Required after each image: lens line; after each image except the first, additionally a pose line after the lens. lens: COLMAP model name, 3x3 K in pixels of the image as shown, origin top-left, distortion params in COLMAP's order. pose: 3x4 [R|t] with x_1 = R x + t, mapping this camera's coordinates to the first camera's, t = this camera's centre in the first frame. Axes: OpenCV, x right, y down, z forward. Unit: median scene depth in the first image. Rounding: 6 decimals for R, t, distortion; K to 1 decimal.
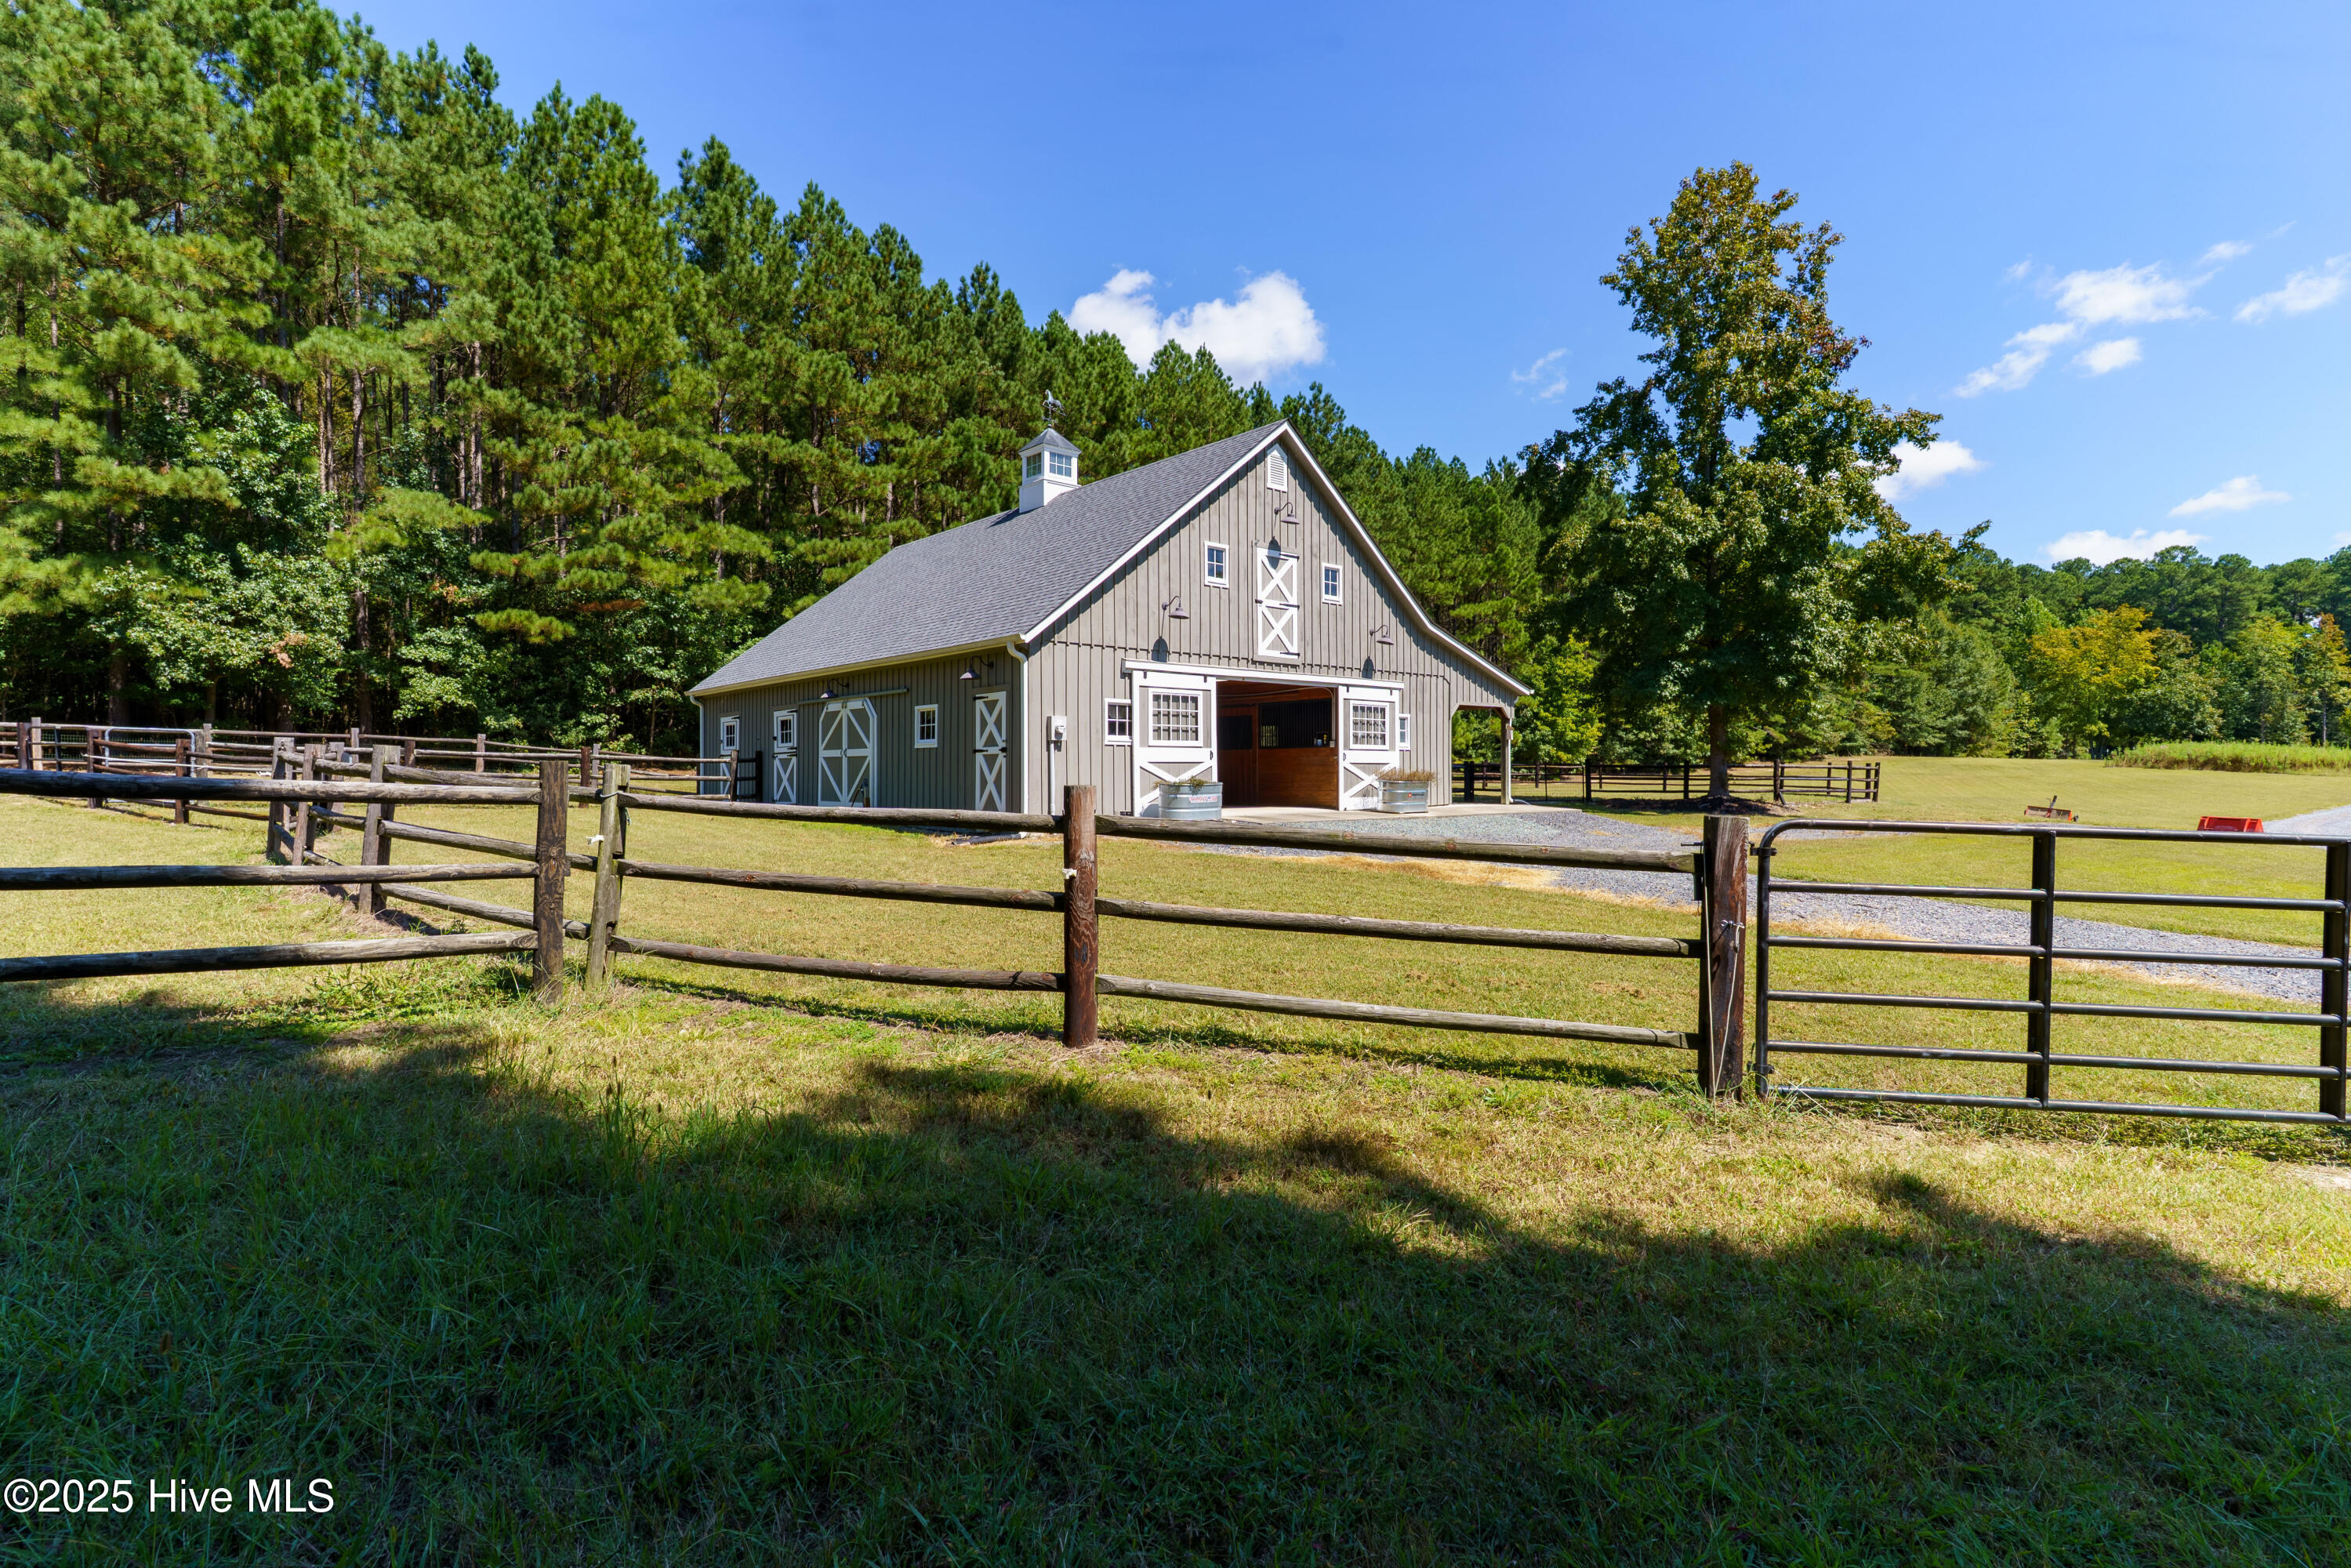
lens RADIAL K [[1132.3, 0, 1176.0], [0, 1132.3, 779.5], [0, 0, 1]] dist [0.000659, 0.000200]
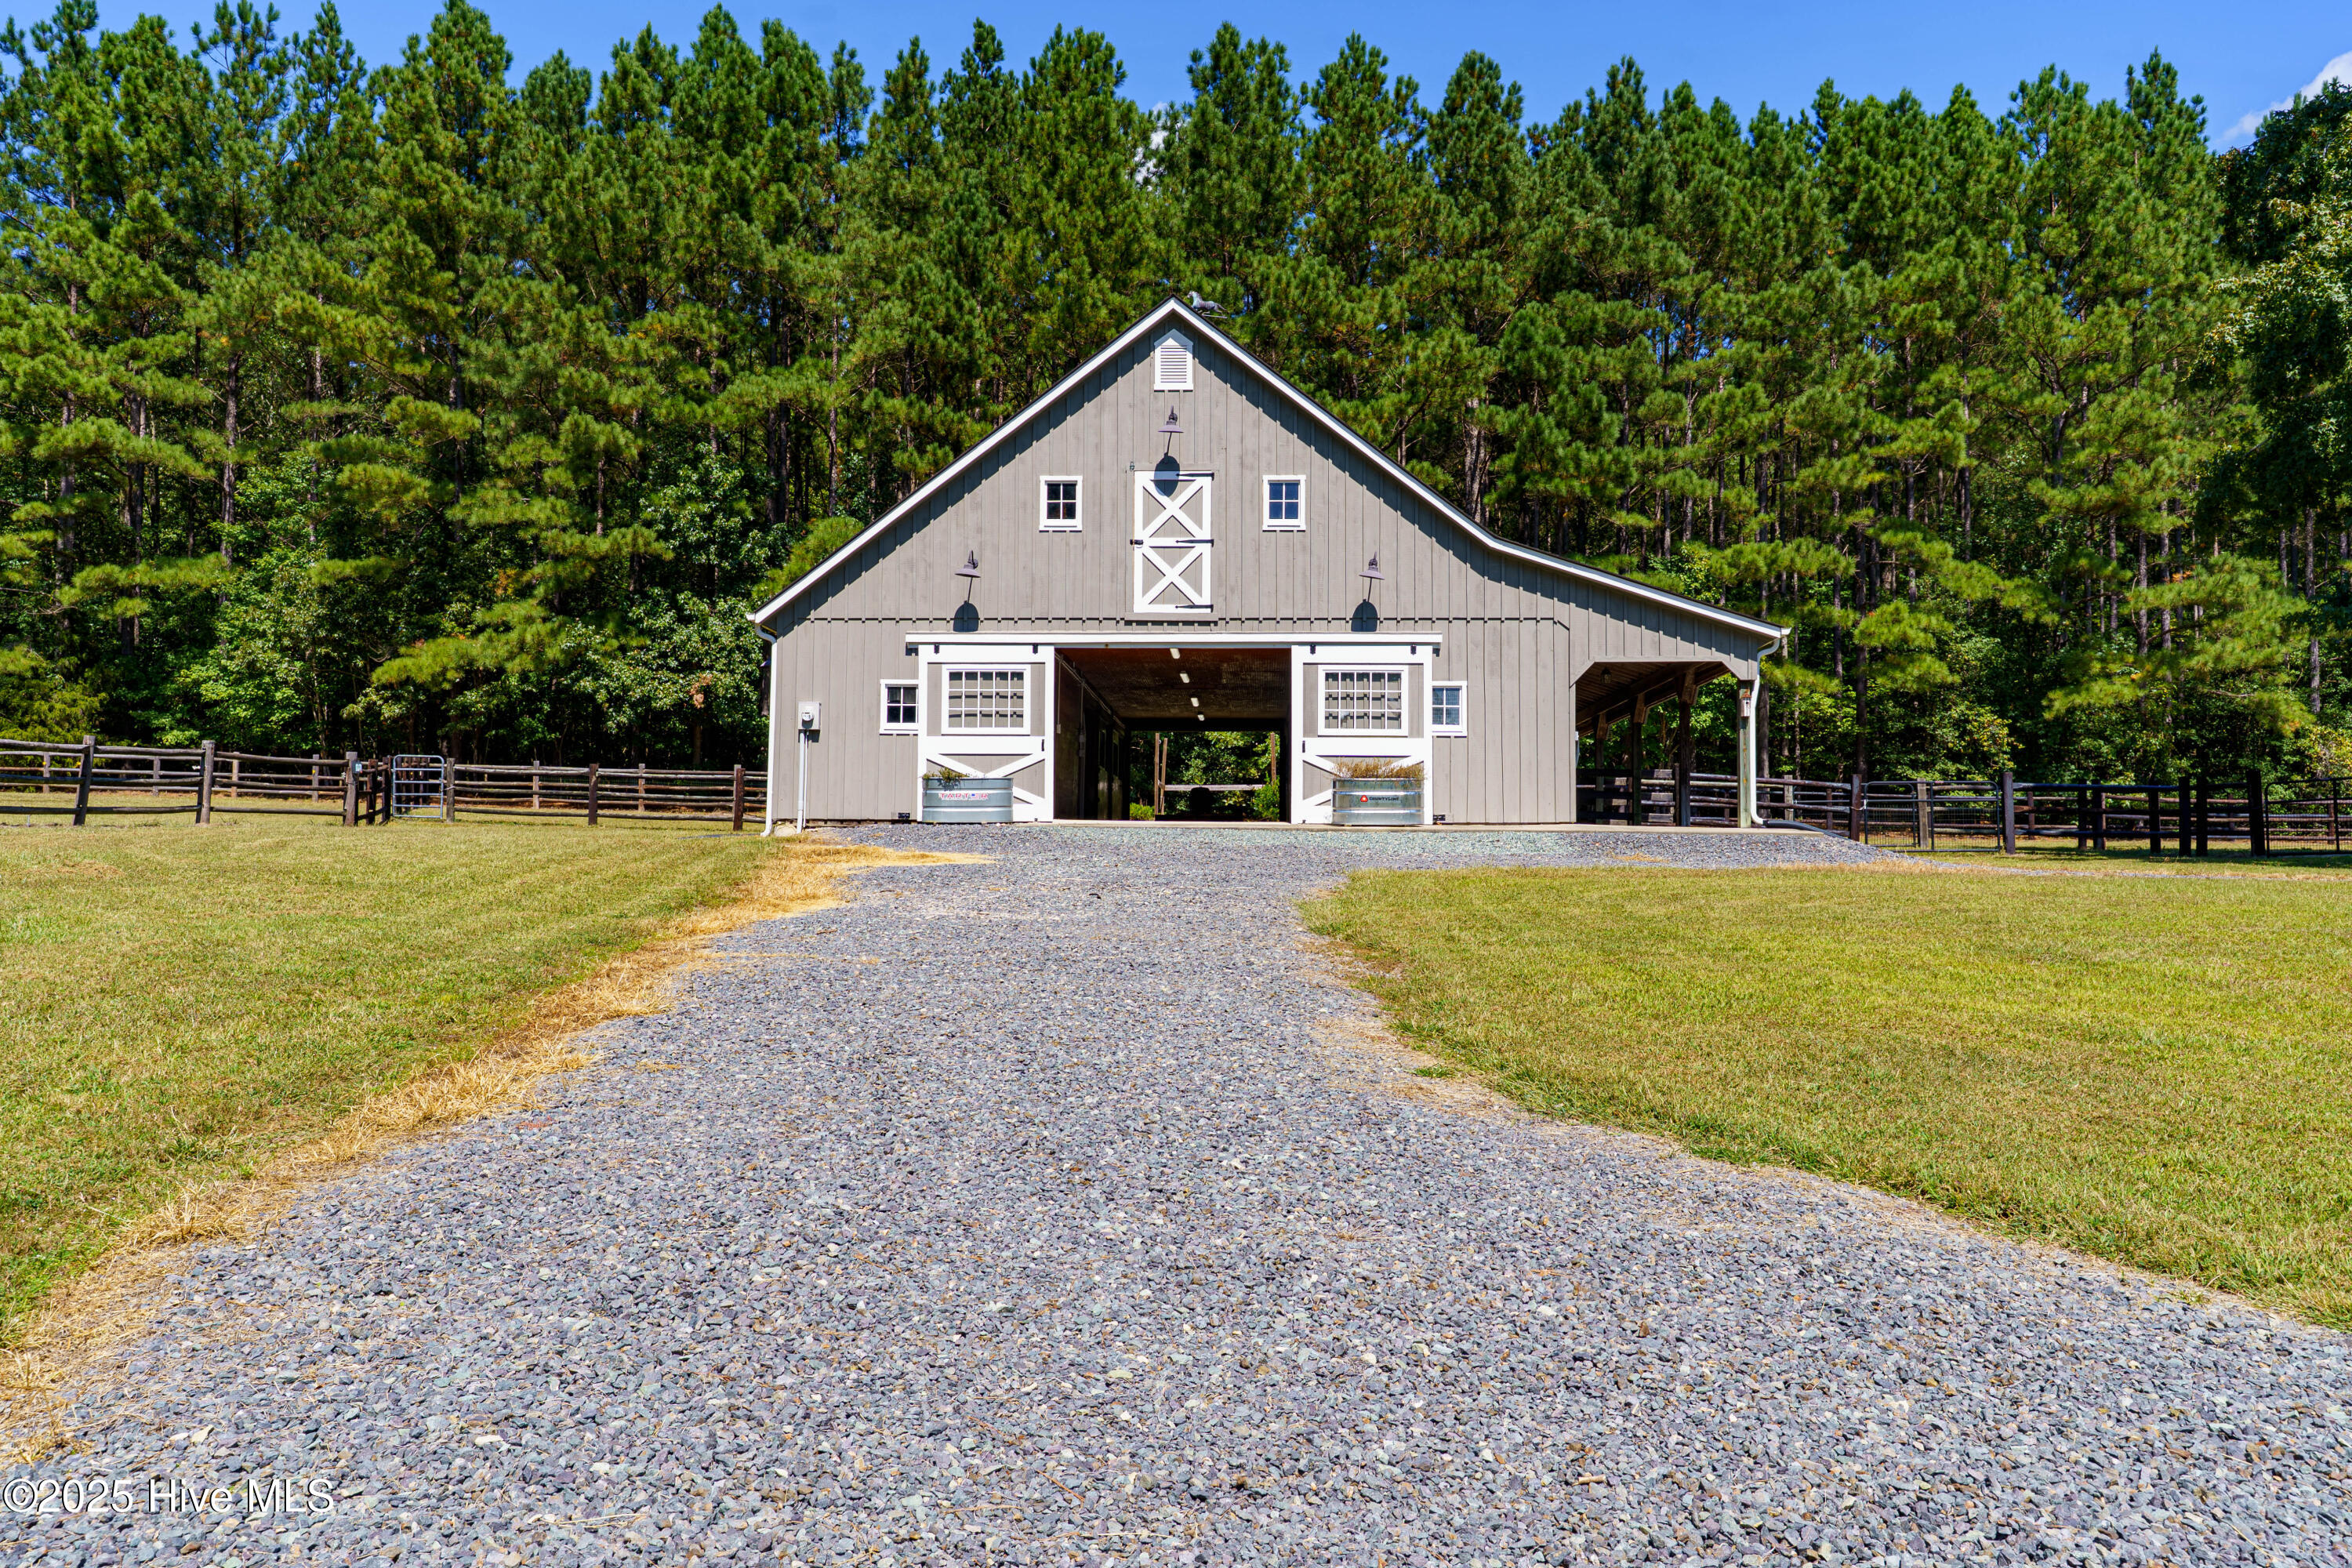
lens RADIAL K [[1879.4, 0, 1176.7], [0, 1879.4, 784.7], [0, 0, 1]] dist [-0.009964, -0.000585]
pose [[0.705452, -0.024271, -0.708342, 0.916721], [-0.015938, 0.998618, -0.050089, 0.062773], [0.708578, 0.046625, 0.704090, 0.135254]]
